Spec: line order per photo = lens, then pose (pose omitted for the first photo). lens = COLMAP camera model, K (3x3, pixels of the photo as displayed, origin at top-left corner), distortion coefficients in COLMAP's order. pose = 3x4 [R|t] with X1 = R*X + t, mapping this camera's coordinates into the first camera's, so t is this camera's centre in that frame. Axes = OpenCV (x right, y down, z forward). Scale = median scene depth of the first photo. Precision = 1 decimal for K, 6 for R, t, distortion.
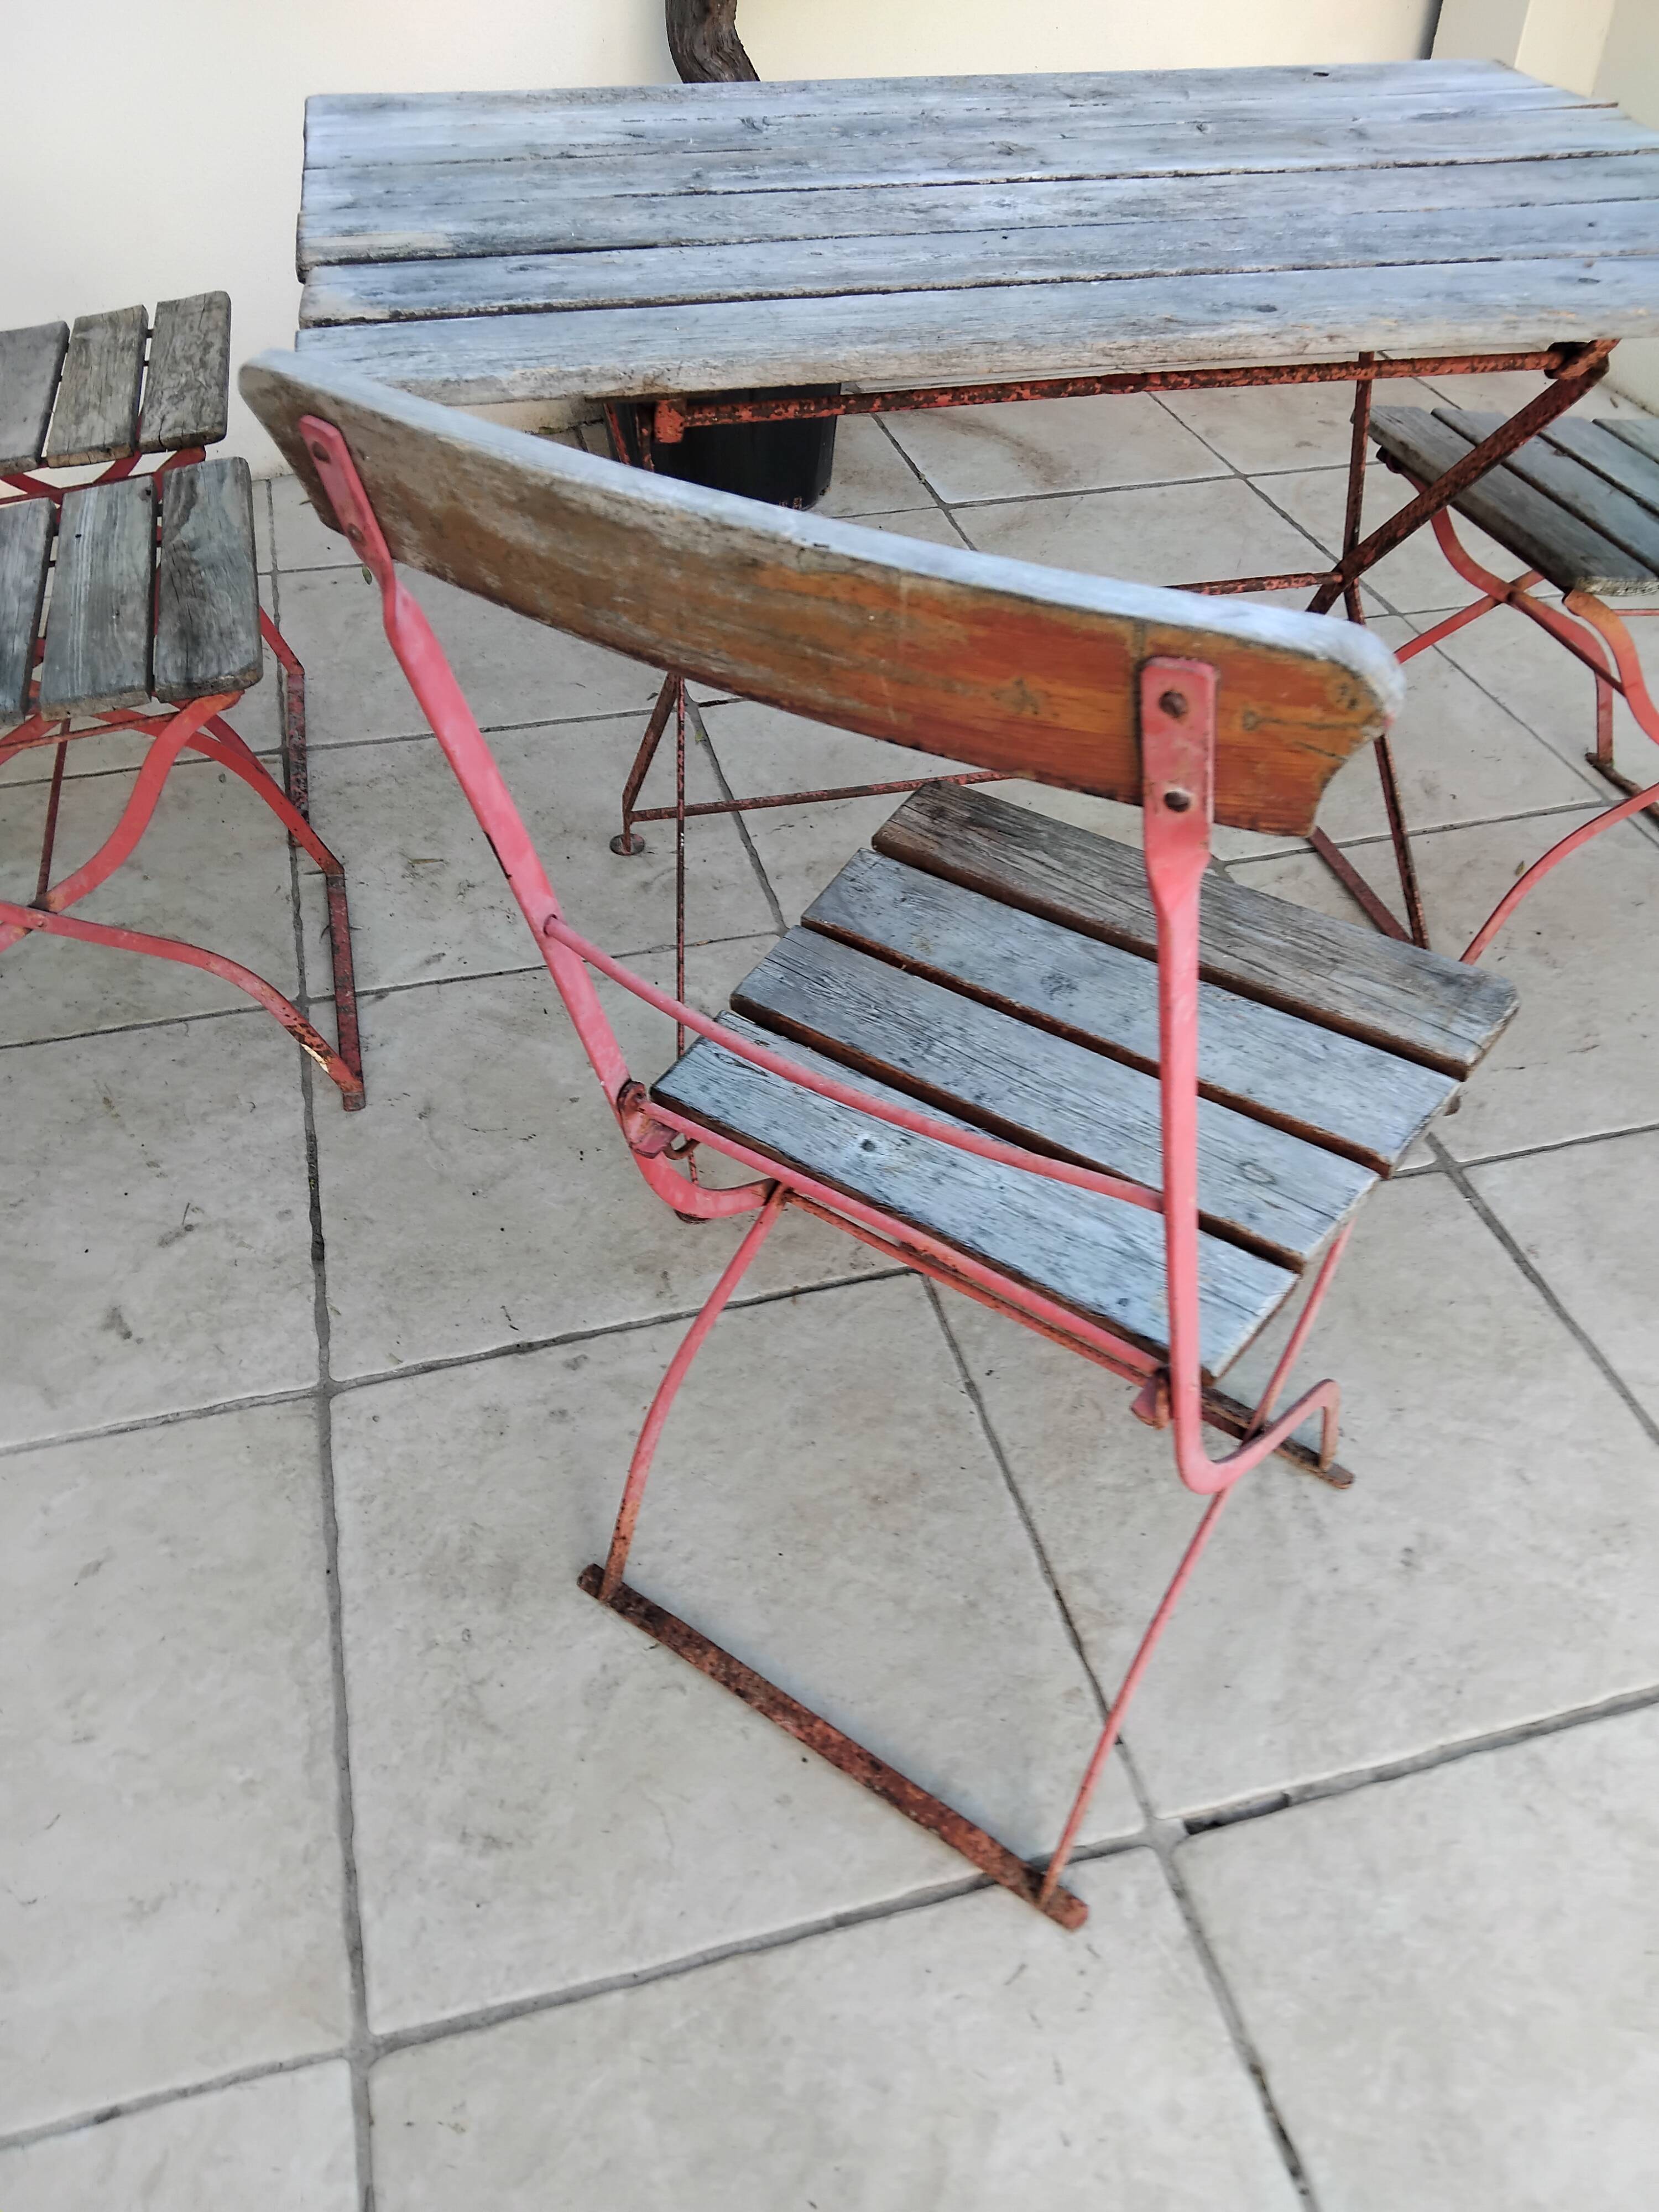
lens RADIAL K [[1645.8, 0, 827.0], [0, 1645.8, 1112.3], [0, 0, 1]] dist [0.116065, -0.210786]
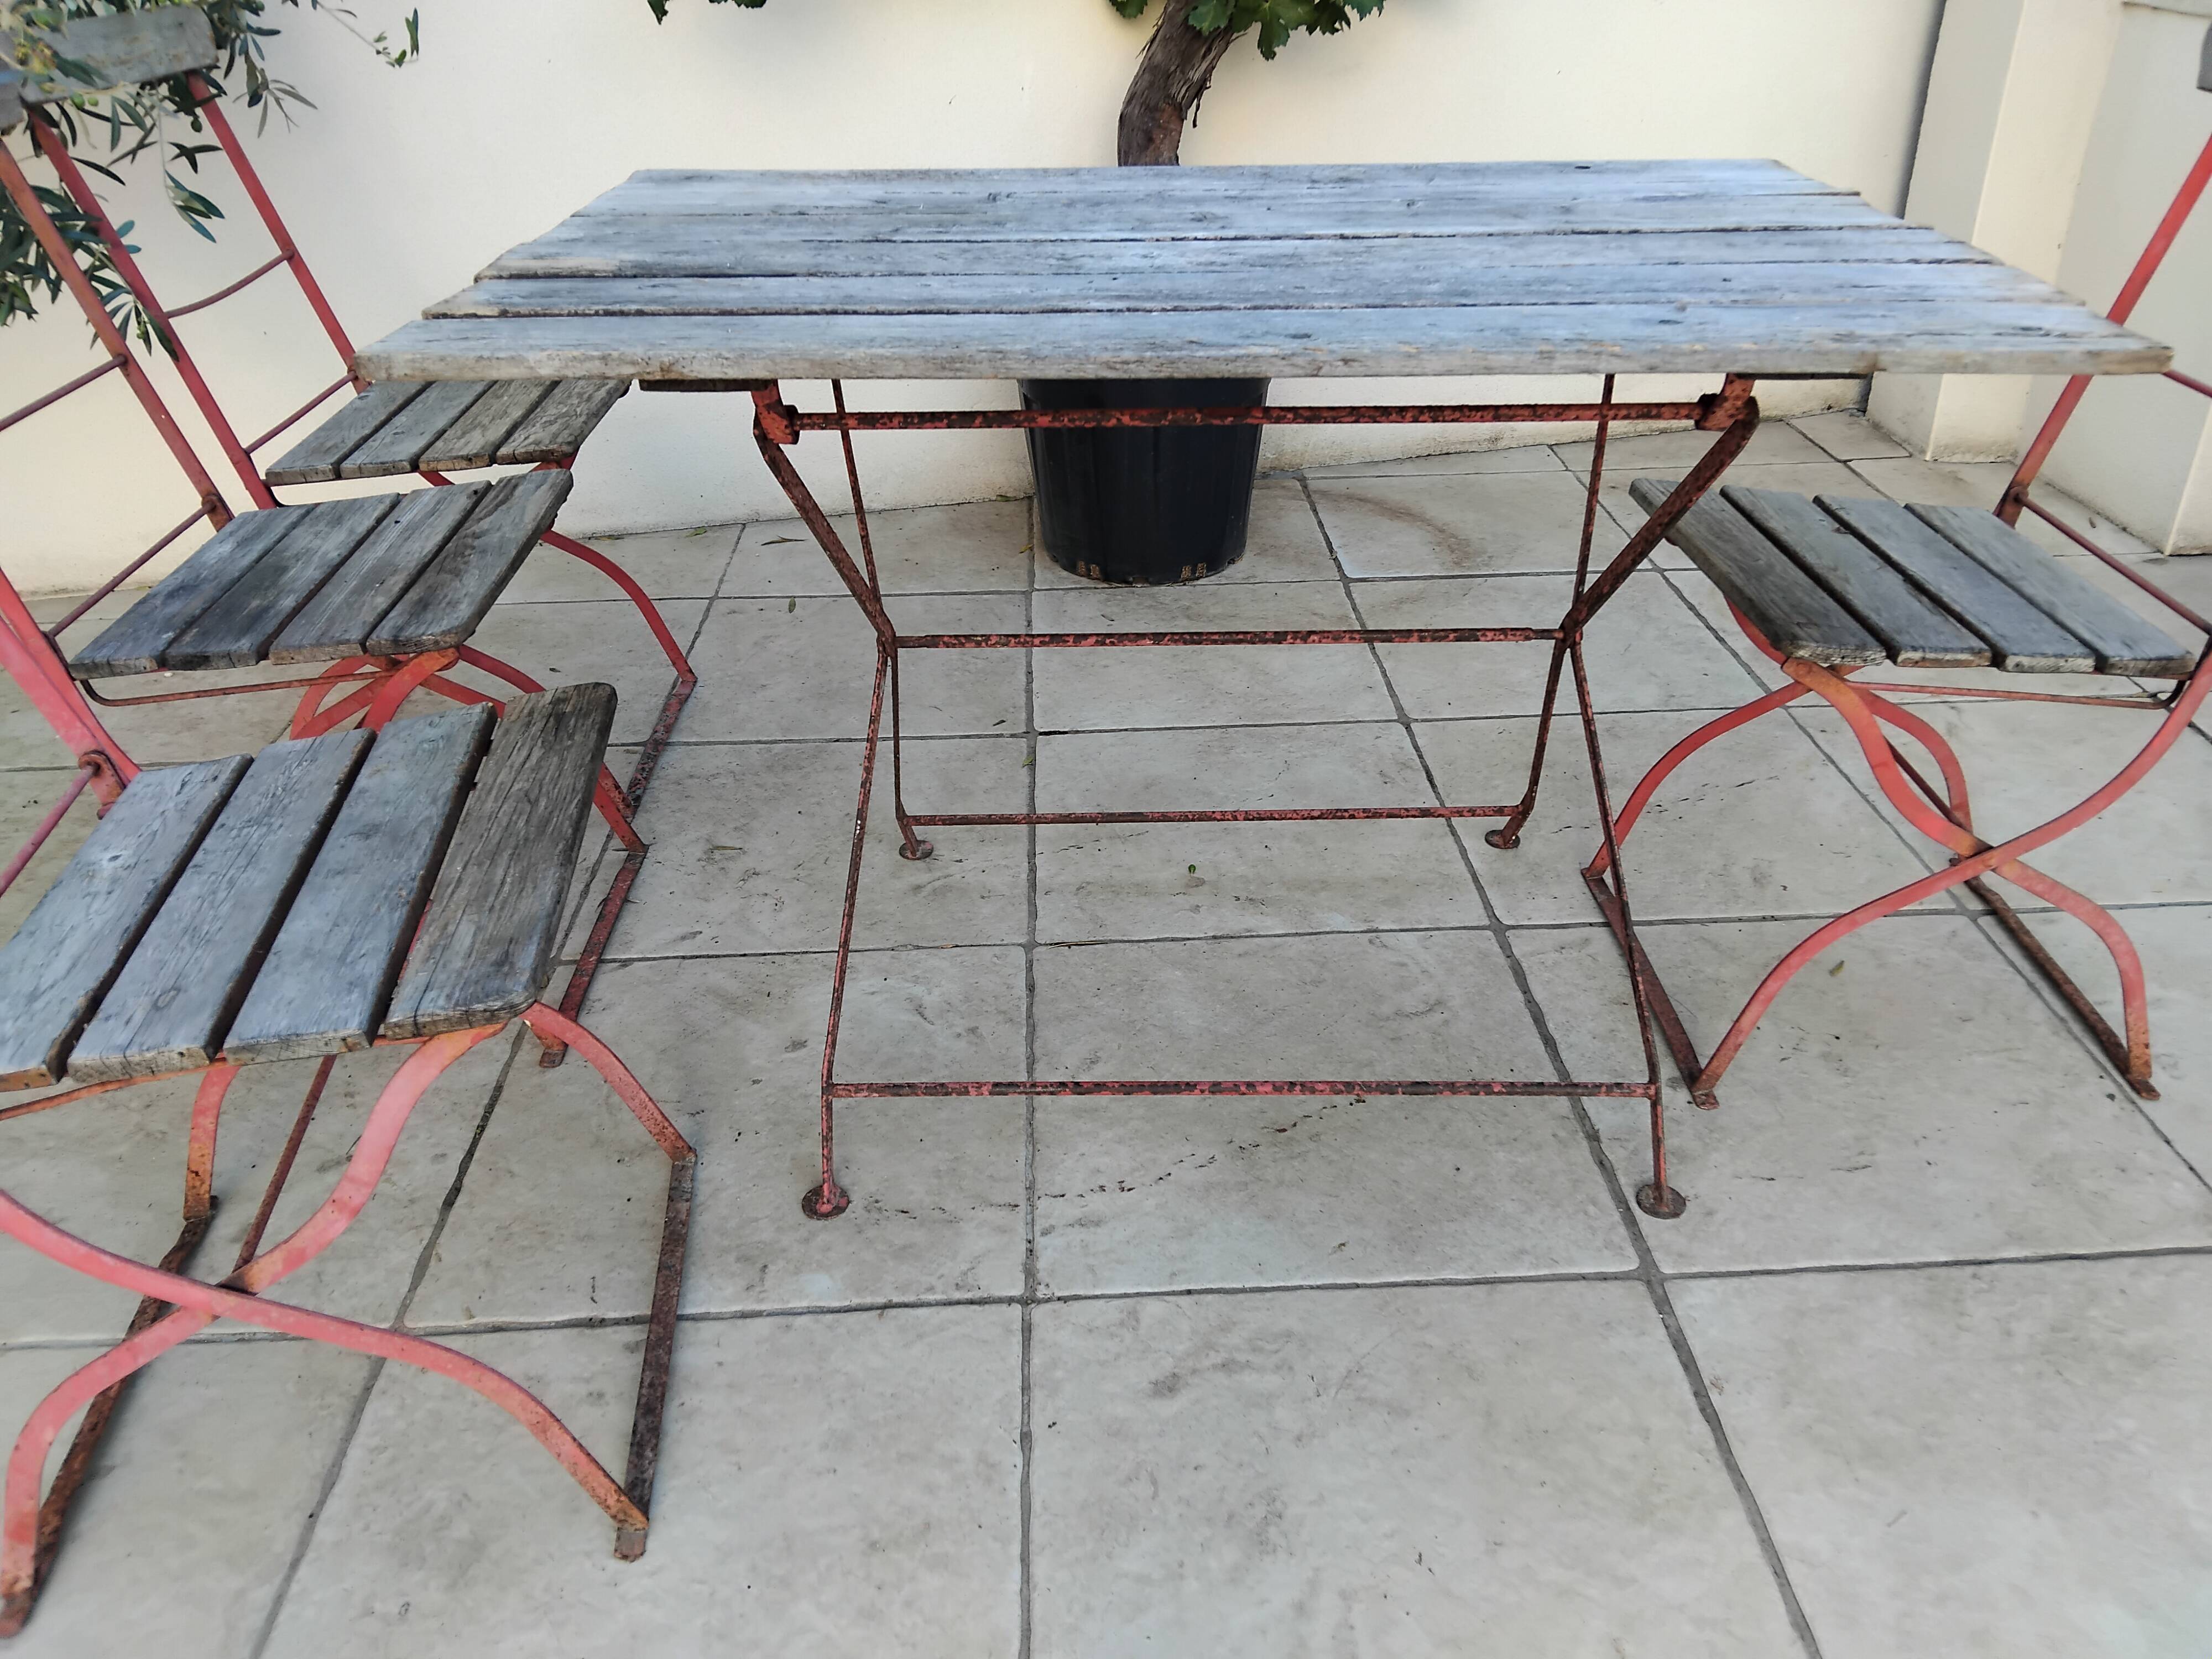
lens RADIAL K [[1631.9, 0, 1111.4], [0, 1631.9, 831.4], [0, 0, 1]] dist [0.119725, -0.228312]
pose [[0.975752, 0.089678, -0.199665, 0.291872], [-0.130114, 0.971188, -0.199661, 0.019117], [0.176007, 0.220799, 0.959307, 0.068208]]
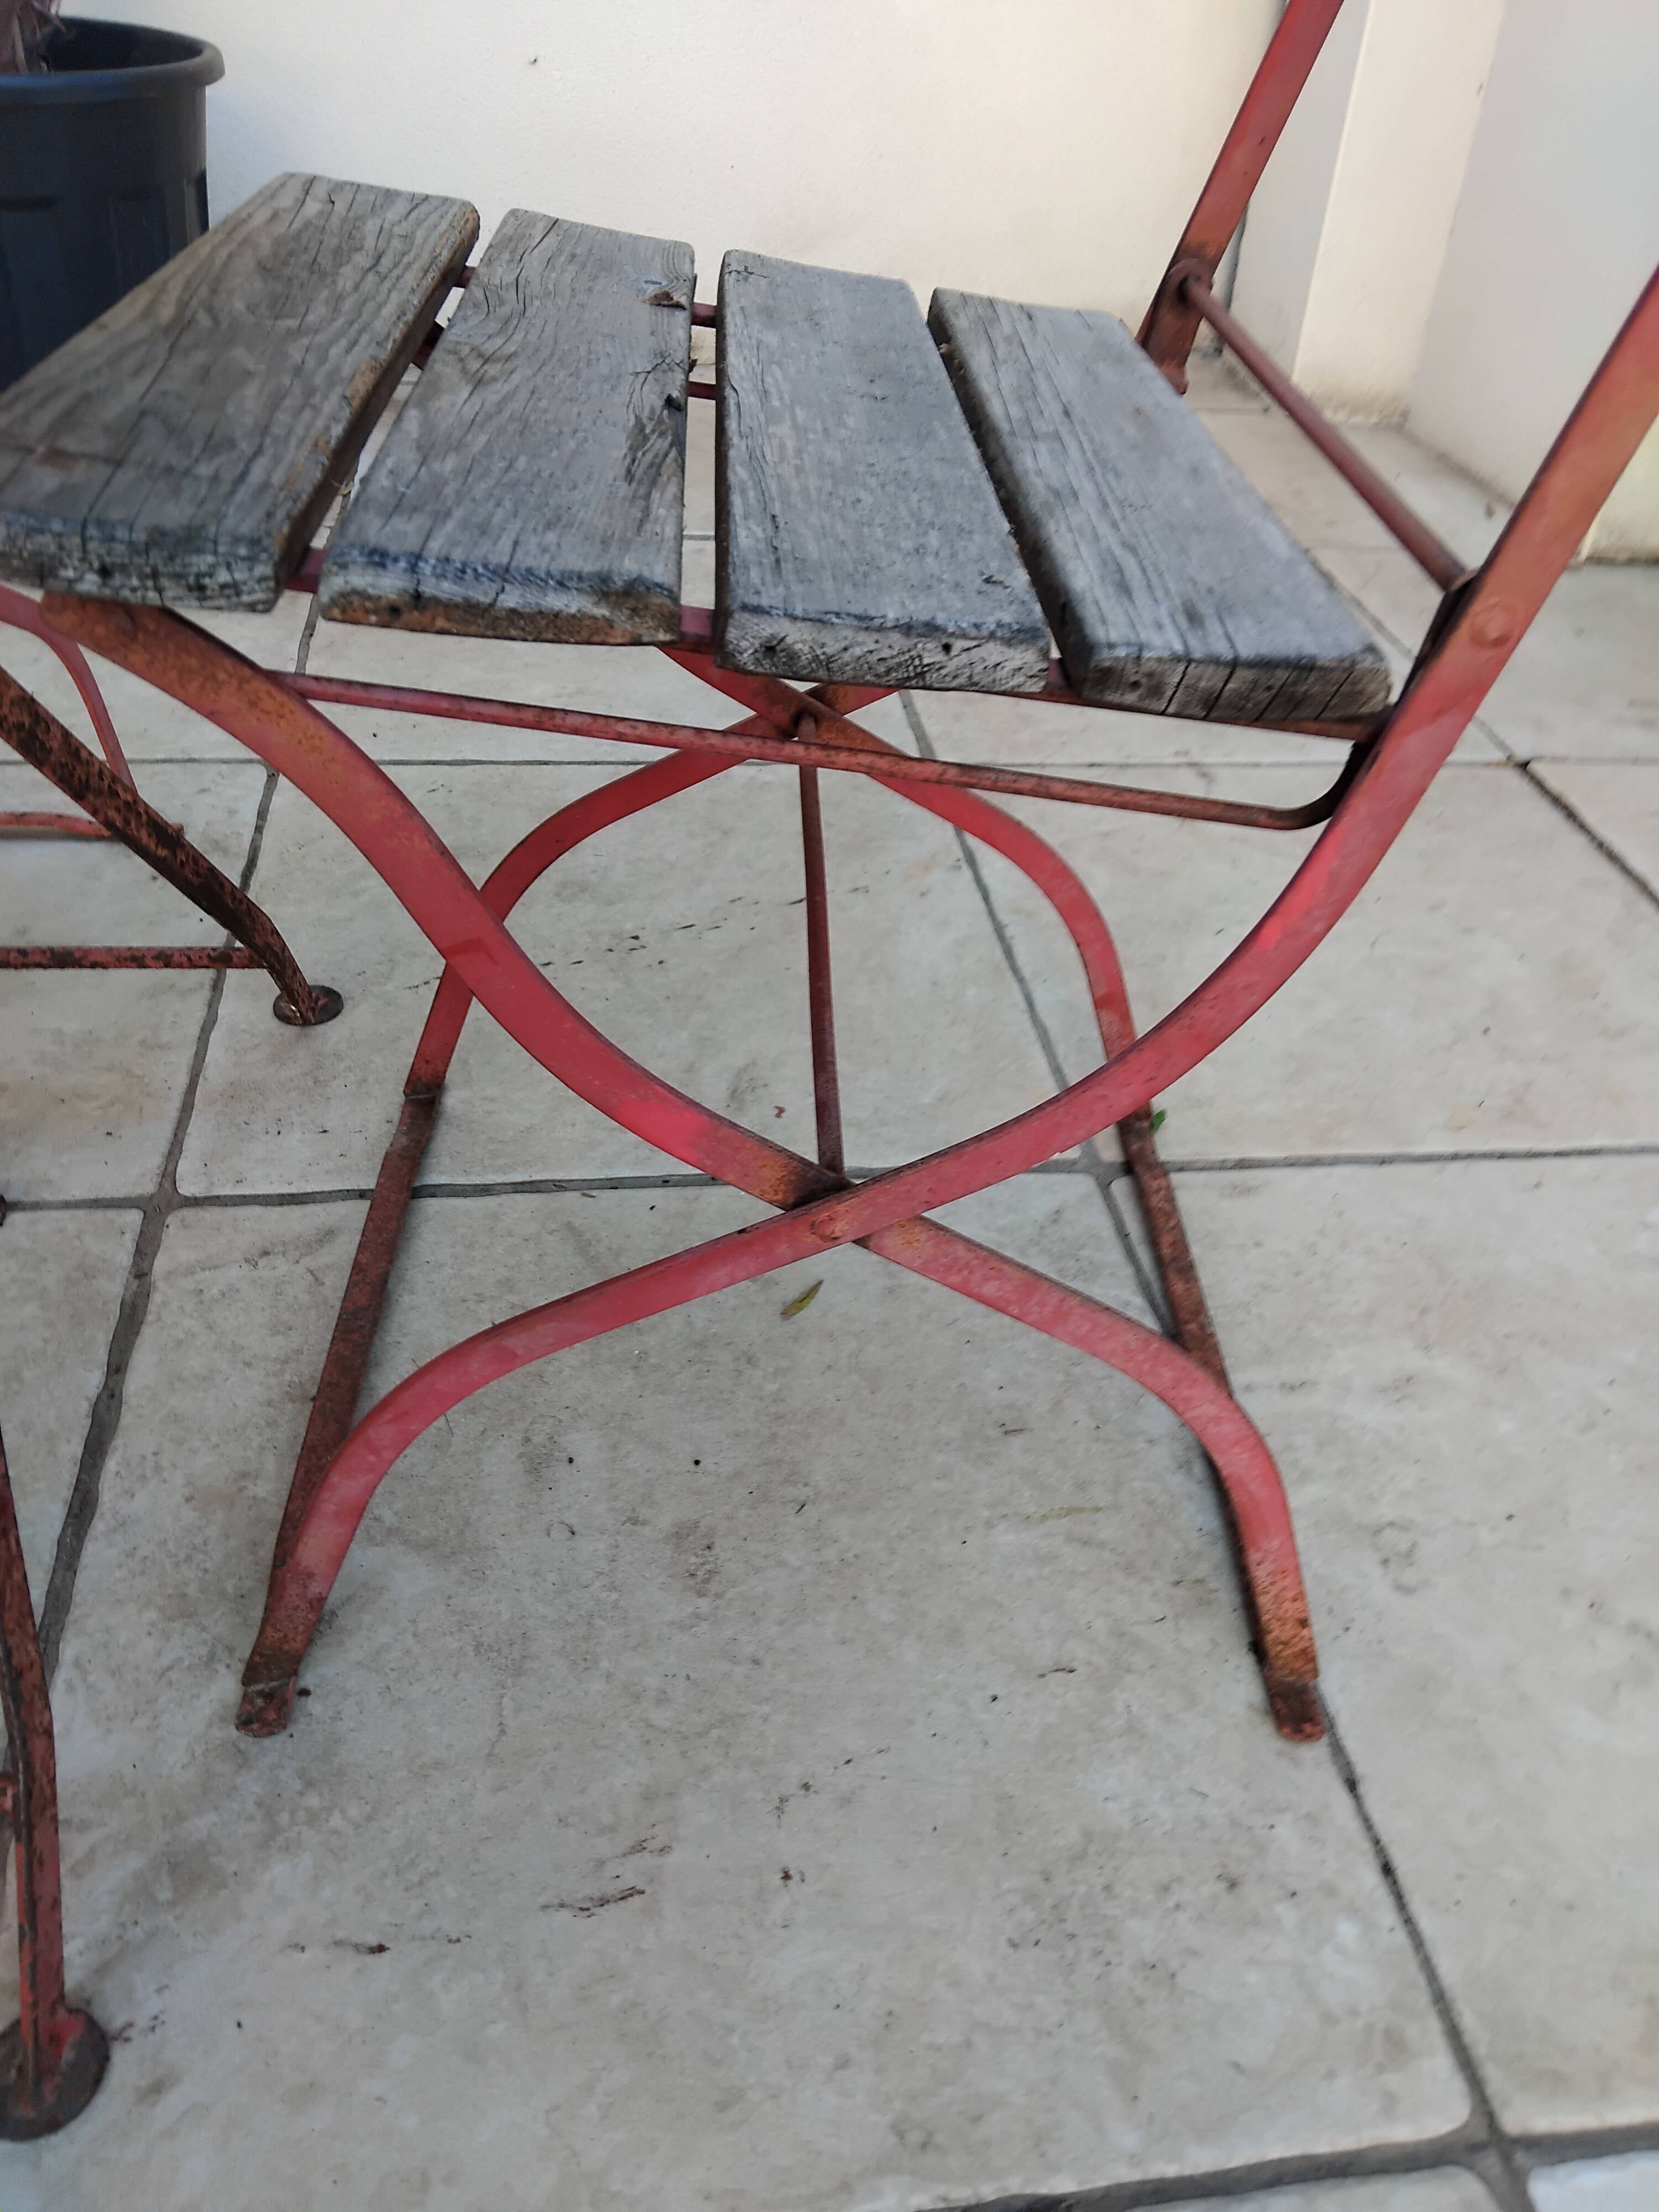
lens RADIAL K [[1643.6, 0, 835.6], [0, 1643.6, 1115.9], [0, 0, 1]] dist [0.115522, -0.221079]
pose [[0.990987, 0.122011, -0.055292, 0.637531], [-0.126378, 0.988427, -0.083914, -0.228917], [0.044414, 0.090146, 0.994938, 0.796384]]
